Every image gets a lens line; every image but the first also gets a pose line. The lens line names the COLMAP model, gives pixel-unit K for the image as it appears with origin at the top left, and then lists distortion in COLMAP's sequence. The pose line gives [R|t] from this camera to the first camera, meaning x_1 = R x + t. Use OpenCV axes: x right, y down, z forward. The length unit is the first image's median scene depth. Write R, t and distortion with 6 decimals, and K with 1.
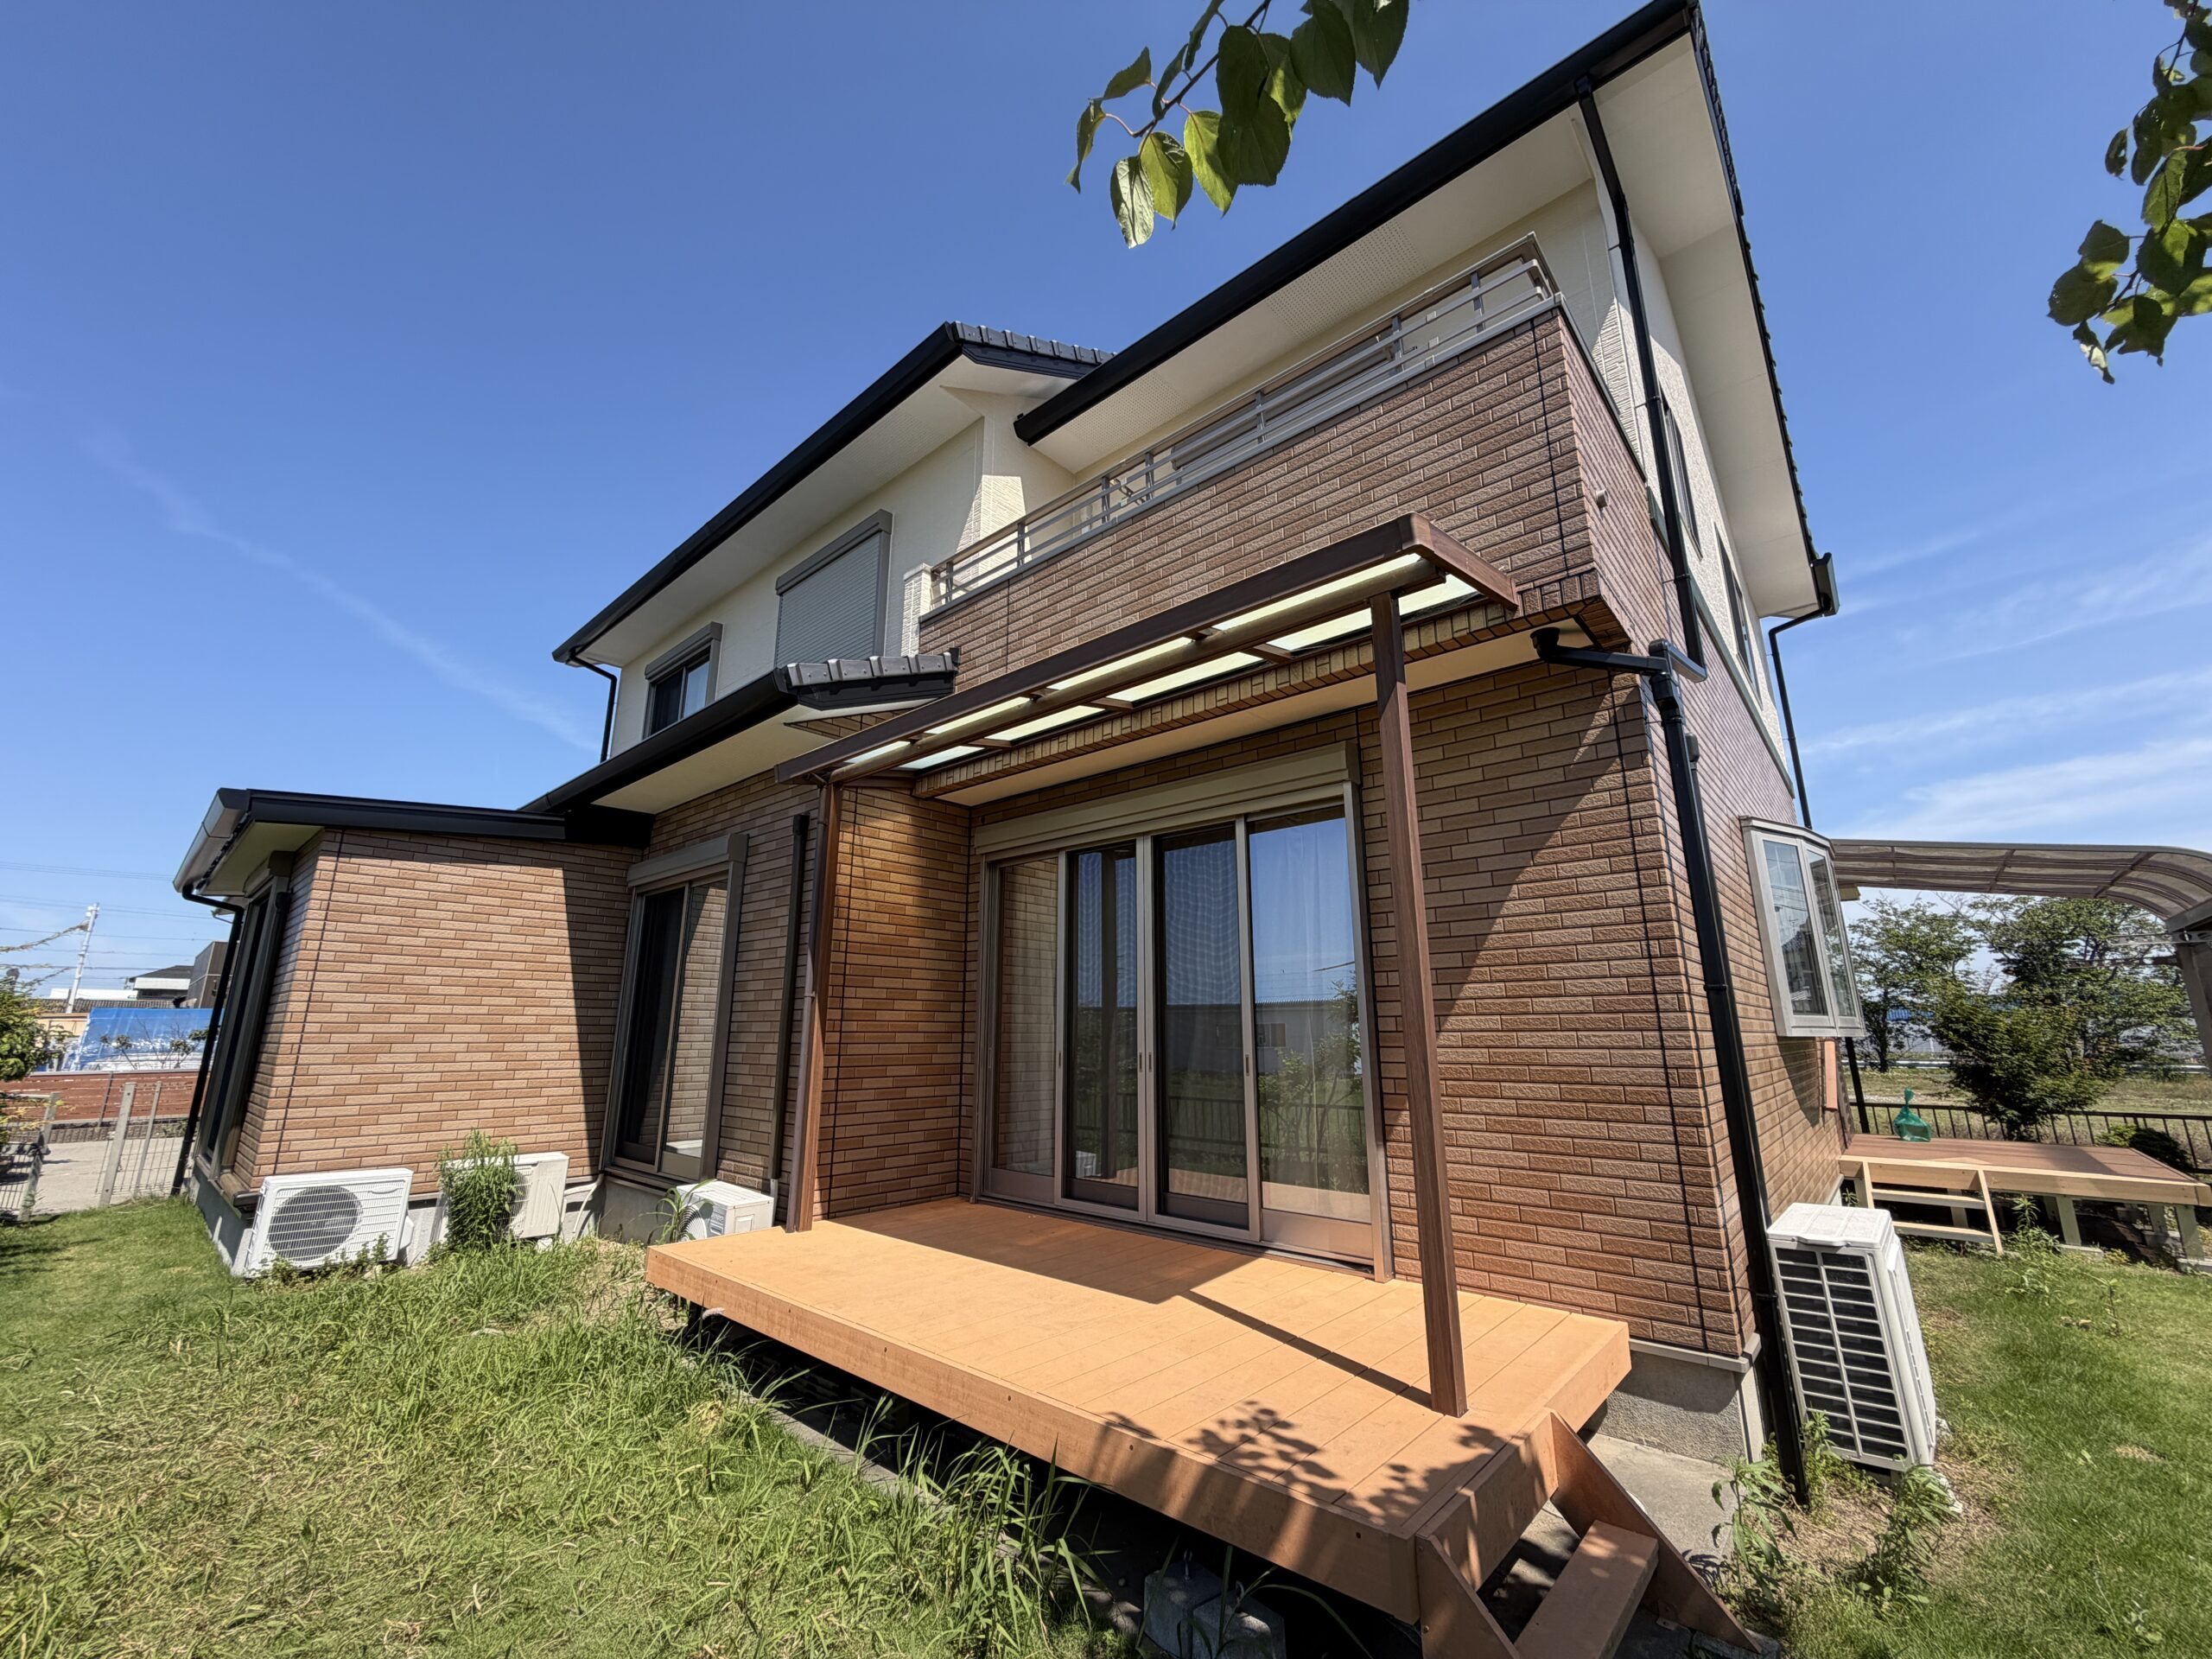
lens RADIAL K [[882.8, 0, 1102.1], [0, 882.8, 828.2], [0, 0, 1]] dist [-0.000926, -0.000223]
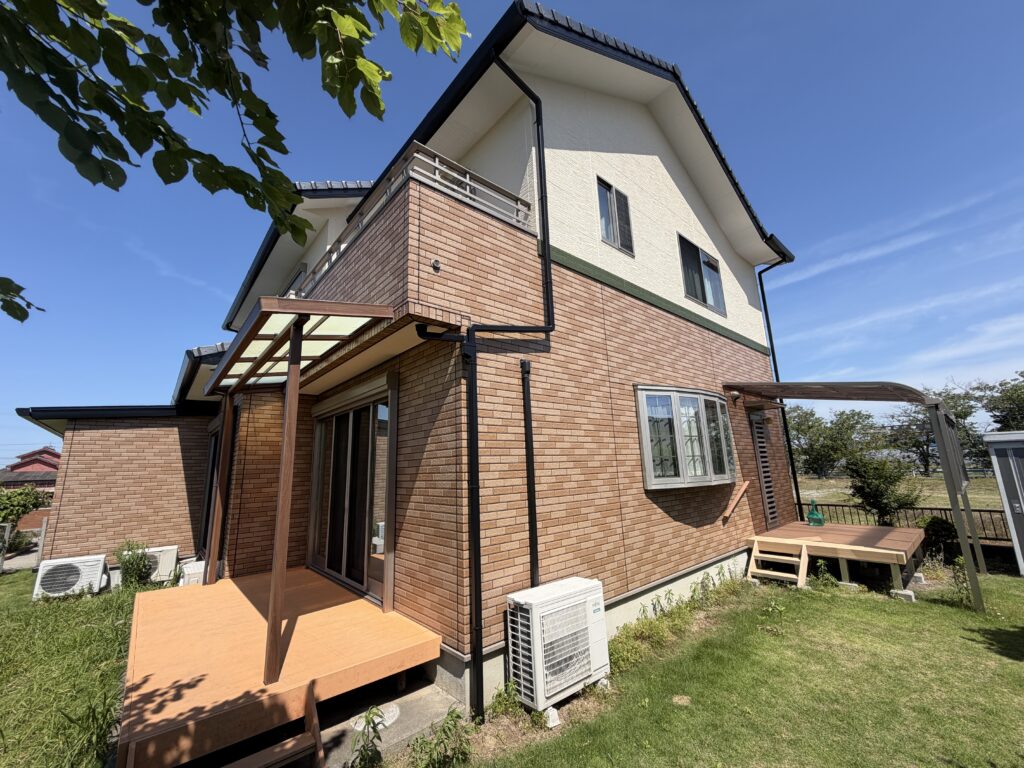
lens RADIAL K [[408.7, 0, 510.2], [0, 408.7, 383.4], [0, 0, 1]] dist [-0.000926, -0.000223]
pose [[0.991841, -0.058926, -0.113049, 0.530445], [0.062072, 0.997771, 0.024513, -0.056107], [0.111352, -0.031331, 0.993287, 0.002442]]
